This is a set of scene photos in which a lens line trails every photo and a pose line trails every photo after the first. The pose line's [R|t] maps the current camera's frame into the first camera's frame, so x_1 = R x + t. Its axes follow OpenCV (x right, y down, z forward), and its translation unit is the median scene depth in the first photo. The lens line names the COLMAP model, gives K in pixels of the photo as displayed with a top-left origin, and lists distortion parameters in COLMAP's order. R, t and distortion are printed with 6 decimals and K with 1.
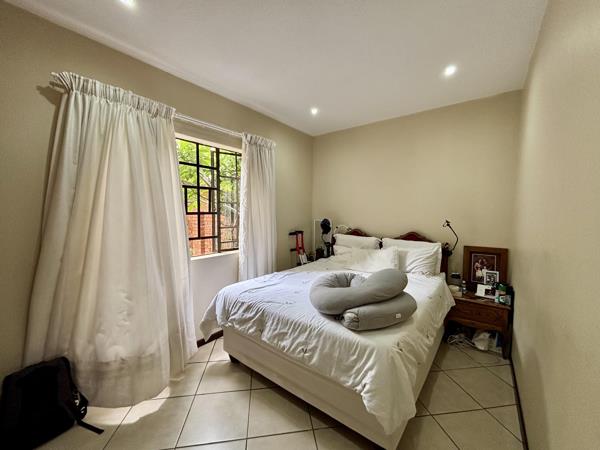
lens RADIAL K [[240.4, 0, 297.8], [0, 240.4, 223.8], [0, 0, 1]] dist [0.000655, 0.000099]
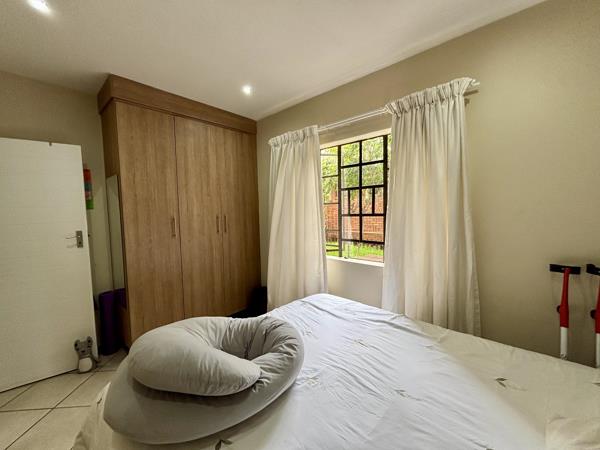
lens RADIAL K [[240.4, 0, 297.8], [0, 240.4, 223.8], [0, 0, 1]] dist [0.000655, 0.000099]
pose [[-0.063507, 0.074793, -0.995175, 0.559792], [-0.020574, 0.996878, 0.076234, -0.077765], [0.997769, 0.025316, -0.061770, 0.826234]]
